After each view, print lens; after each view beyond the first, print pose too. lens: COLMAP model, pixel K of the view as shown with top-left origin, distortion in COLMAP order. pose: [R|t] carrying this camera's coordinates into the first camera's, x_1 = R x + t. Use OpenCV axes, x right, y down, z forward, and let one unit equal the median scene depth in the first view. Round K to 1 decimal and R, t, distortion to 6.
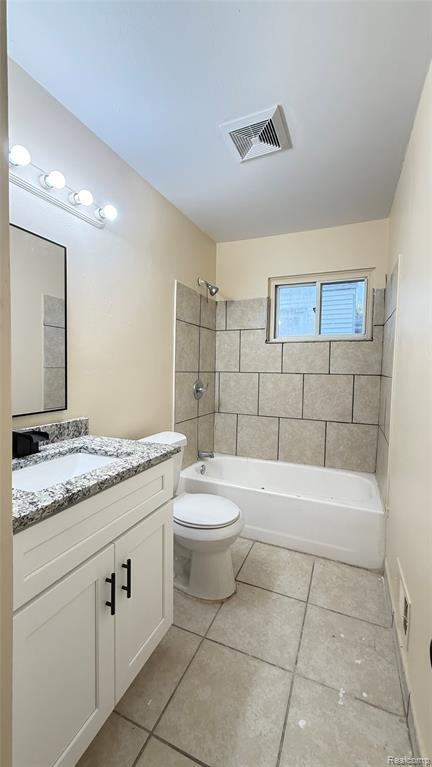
lens RADIAL K [[306.2, 0, 217.1], [0, 306.2, 381.7], [0, 0, 1]] dist [0.001396, -0.000099]
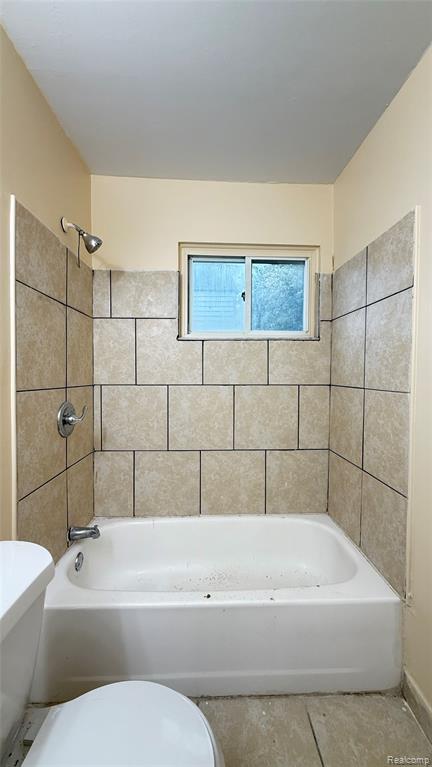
lens RADIAL K [[306.2, 0, 217.9], [0, 306.2, 381.7], [0, 0, 1]] dist [0.001396, -0.000099]
pose [[0.901258, -0.024621, 0.432582, -0.056314], [0.031477, 0.999467, -0.008695, -0.030949], [-0.432138, 0.021453, 0.901553, 0.410335]]
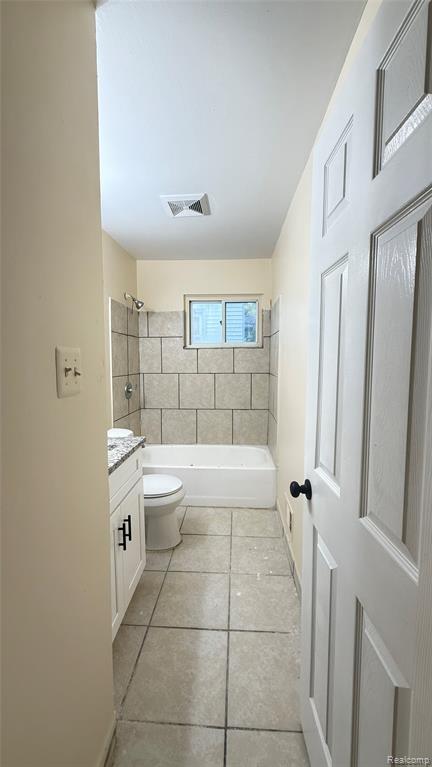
lens RADIAL K [[306.2, 0, 218.6], [0, 306.2, 381.9], [0, 0, 1]] dist [0.001396, -0.000099]
pose [[0.939286, -0.044540, 0.340233, -0.143277], [0.033243, 0.998687, 0.038964, -0.042224], [-0.341522, -0.025288, 0.939534, -0.207309]]
